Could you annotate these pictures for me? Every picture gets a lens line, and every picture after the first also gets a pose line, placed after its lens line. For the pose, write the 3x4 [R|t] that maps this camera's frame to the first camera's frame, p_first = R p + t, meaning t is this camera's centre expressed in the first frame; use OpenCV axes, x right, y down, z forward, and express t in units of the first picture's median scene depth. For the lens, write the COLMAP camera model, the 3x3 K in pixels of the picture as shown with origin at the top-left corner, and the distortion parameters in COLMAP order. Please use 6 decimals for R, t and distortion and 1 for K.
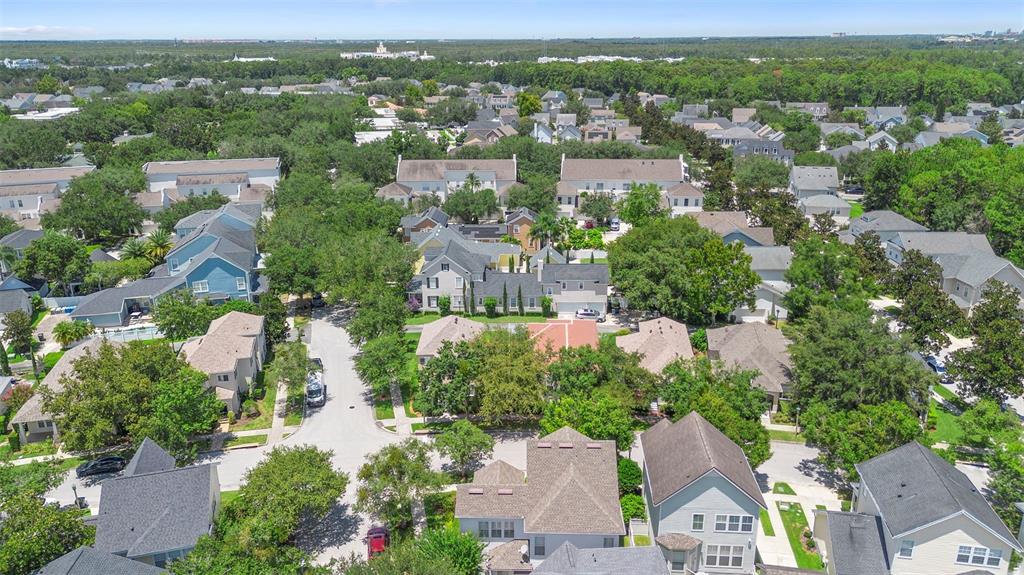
lens RADIAL K [[751.3, 0, 512.0], [0, 751.3, 287.2], [0, 0, 1]] dist [0.015387, -0.000680]
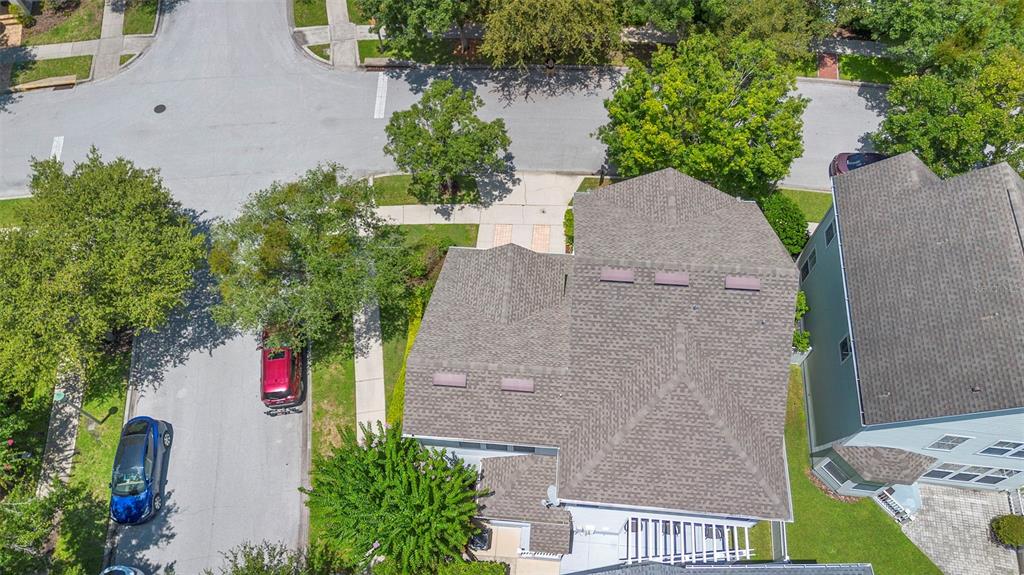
lens RADIAL K [[751.3, 0, 510.3], [0, 751.3, 286.9], [0, 0, 1]] dist [0.015387, -0.000680]
pose [[0.998097, 0.044506, -0.042677, 0.001913], [-0.005203, 0.750441, 0.660917, -0.037425], [0.061441, -0.659438, 0.749244, 0.508349]]
